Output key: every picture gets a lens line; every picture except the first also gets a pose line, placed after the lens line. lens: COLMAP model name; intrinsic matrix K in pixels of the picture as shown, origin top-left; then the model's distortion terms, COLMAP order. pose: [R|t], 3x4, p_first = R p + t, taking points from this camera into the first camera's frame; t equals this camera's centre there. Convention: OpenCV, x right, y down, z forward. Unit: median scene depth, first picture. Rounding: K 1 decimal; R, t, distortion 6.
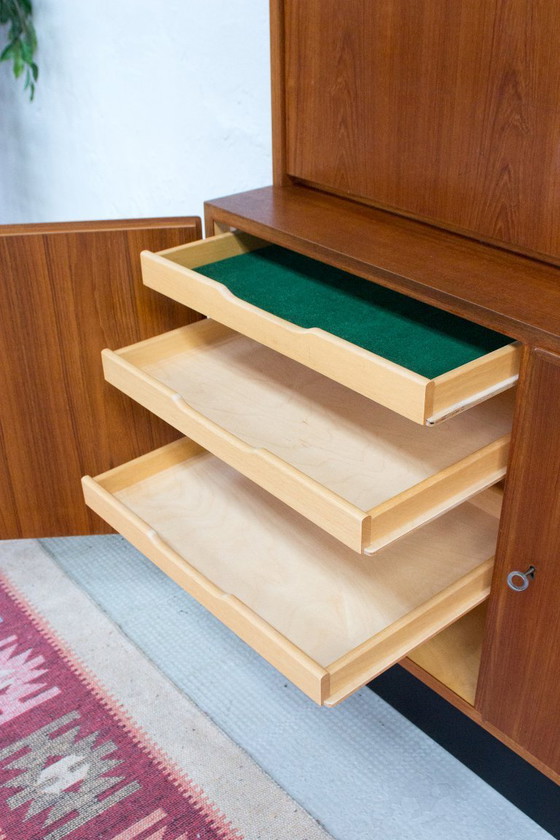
lens RADIAL K [[917.8, 0, 277.8], [0, 917.8, 426.4], [0, 0, 1]] dist [-0.081788, 0.018840]
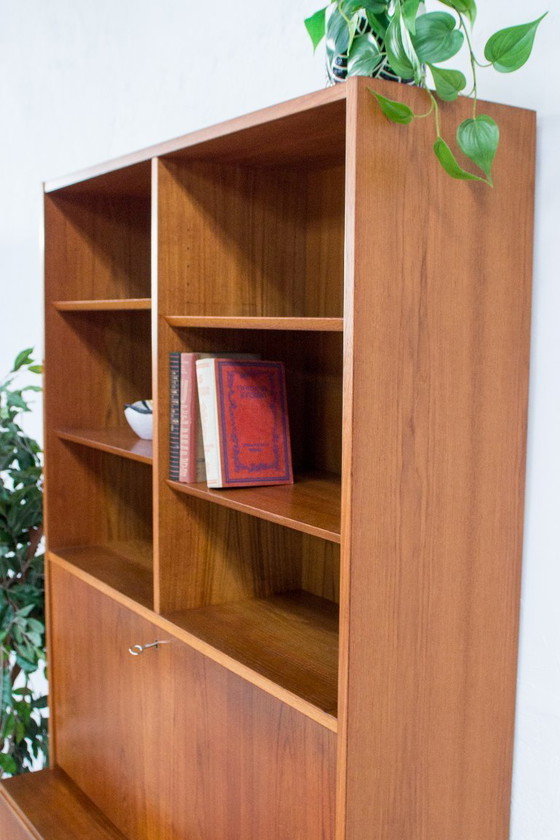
lens RADIAL K [[956.0, 0, 277.2], [0, 956.0, 421.2], [0, 0, 1]] dist [-0.080302, 0.023351]
pose [[0.994502, 0.036609, -0.098114, 0.624076], [-0.073674, 0.910420, -0.407072, -0.202200], [0.074422, 0.412062, 0.908111, -0.850859]]
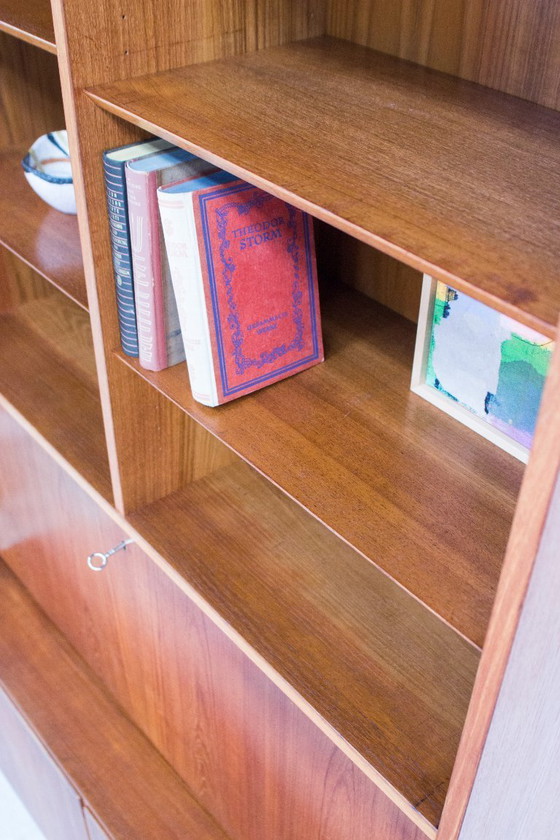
lens RADIAL K [[917.8, 0, 277.8], [0, 917.8, 426.4], [0, 0, 1]] dist [-0.081788, 0.018840]
pose [[0.999563, 0.017264, 0.023984, 0.448624], [-0.020274, 0.991101, 0.131555, -0.750928], [-0.021500, -0.131984, 0.991019, -0.375697]]
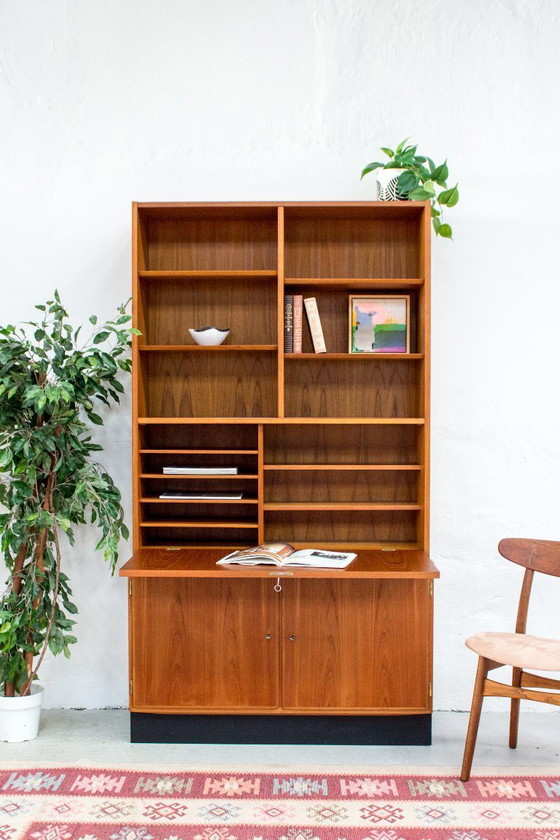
lens RADIAL K [[1035.3, 0, 280.0], [0, 1035.3, 420.0], [0, 0, 1]] dist [-0.048095, 0.005279]
pose [[0.646926, 0.003776, 0.762543, -2.314677], [0.374367, 0.869610, -0.321912, 0.587101], [-0.664331, 0.493724, 0.561160, -1.307677]]
